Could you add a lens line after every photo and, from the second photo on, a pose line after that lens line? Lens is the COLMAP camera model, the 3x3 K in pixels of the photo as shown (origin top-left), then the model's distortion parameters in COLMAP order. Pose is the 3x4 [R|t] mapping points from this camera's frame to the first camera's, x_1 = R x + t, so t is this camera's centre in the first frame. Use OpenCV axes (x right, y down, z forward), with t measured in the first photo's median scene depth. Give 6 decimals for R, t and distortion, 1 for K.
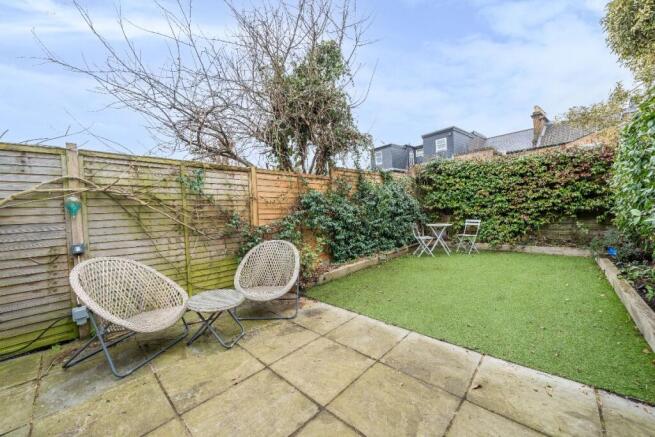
lens RADIAL K [[249.3, 0, 327.3], [0, 249.3, 217.0], [0, 0, 1]] dist [0.000989, 0.000094]
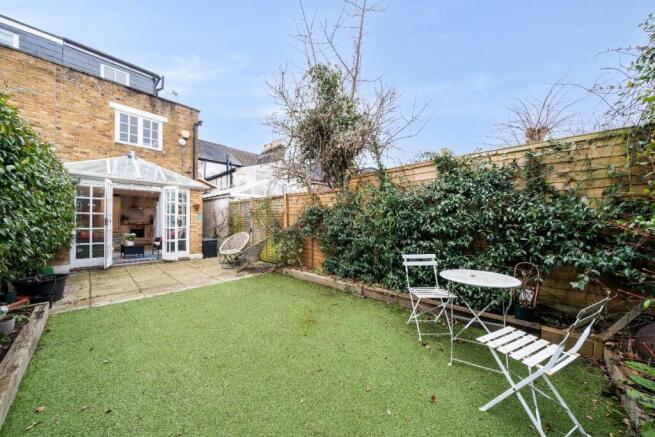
lens RADIAL K [[227.8, 0, 326.2], [0, 227.8, 219.4], [0, 0, 1]] dist [-0.000313, -0.000005]
pose [[-0.036998, 0.033256, -0.998762, 0.760792], [-0.016953, 0.999281, 0.033902, -0.052314], [0.999172, 0.018186, -0.036408, 0.798791]]
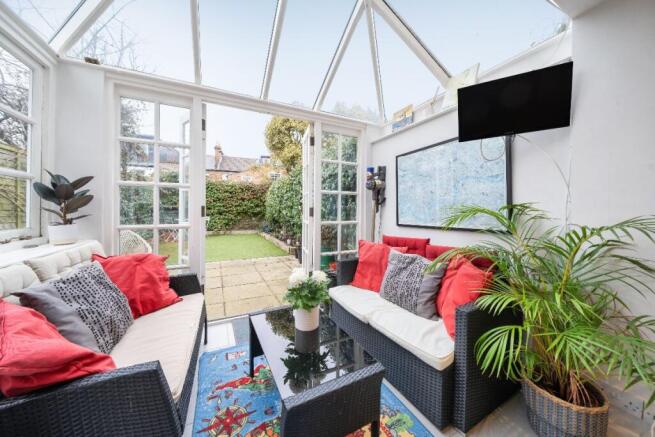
lens RADIAL K [[227.8, 0, 328.5], [0, 227.8, 211.6], [0, 0, 1]] dist [-0.000313, -0.000005]
pose [[0.357040, 0.031189, 0.933568, -0.598297], [-0.002693, 0.999473, -0.032361, 0.028926], [-0.934085, 0.009040, 0.356936, -0.310622]]
